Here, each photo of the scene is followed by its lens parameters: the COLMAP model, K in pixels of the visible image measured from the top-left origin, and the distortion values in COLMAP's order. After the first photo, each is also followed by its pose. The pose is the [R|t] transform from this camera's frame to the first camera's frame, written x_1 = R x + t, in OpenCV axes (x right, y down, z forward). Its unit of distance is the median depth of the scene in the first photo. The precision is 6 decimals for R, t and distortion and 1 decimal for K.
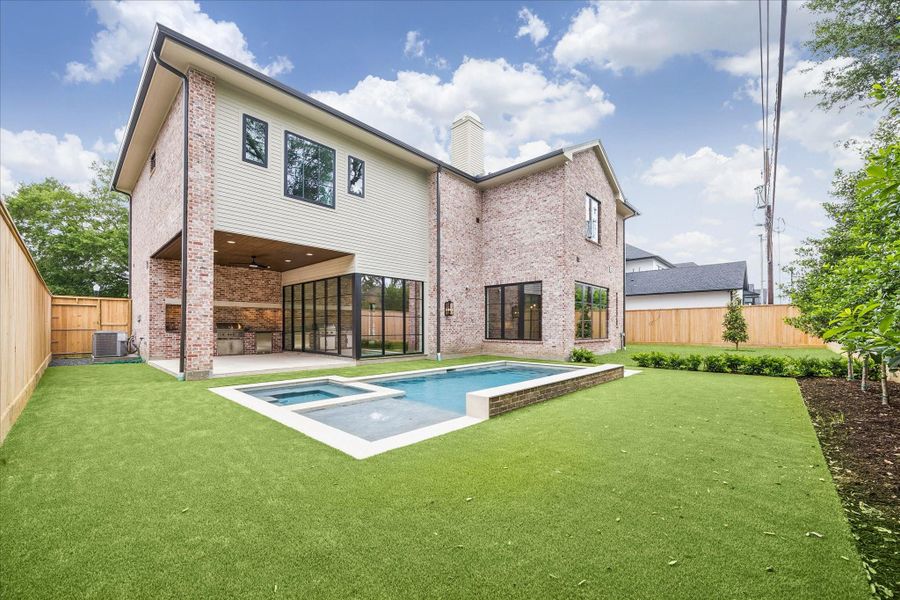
lens RADIAL K [[352.3, 0, 453.4], [0, 352.3, 328.5], [0, 0, 1]] dist [0.000233, 0.000003]
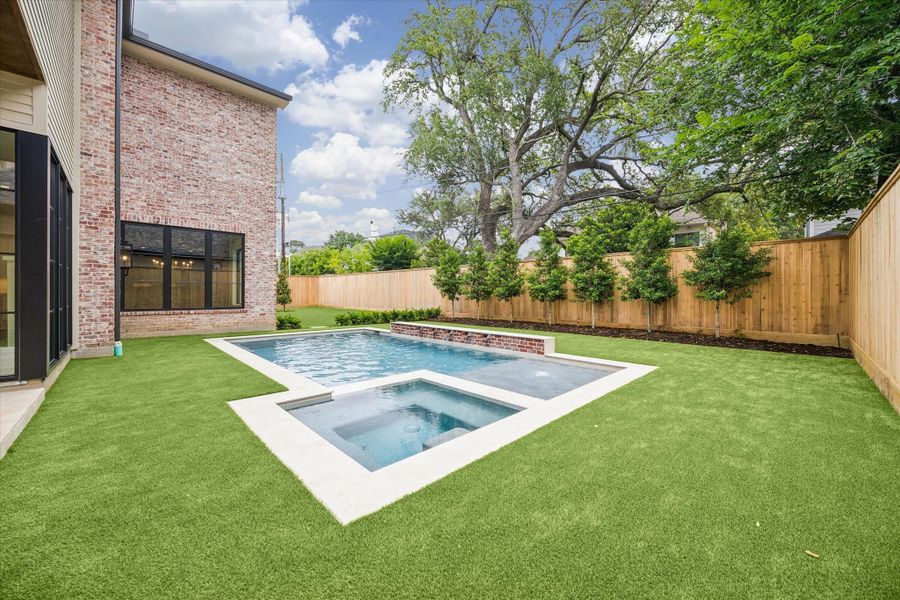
lens RADIAL K [[341.2, 0, 450.3], [0, 341.2, 294.5], [0, 0, 1]] dist [-0.000653, -0.000052]
pose [[0.061096, -0.001914, 0.998130, -0.496307], [-0.002035, 0.999996, 0.002042, 0.000090], [-0.998130, -0.002156, 0.061092, 0.479698]]
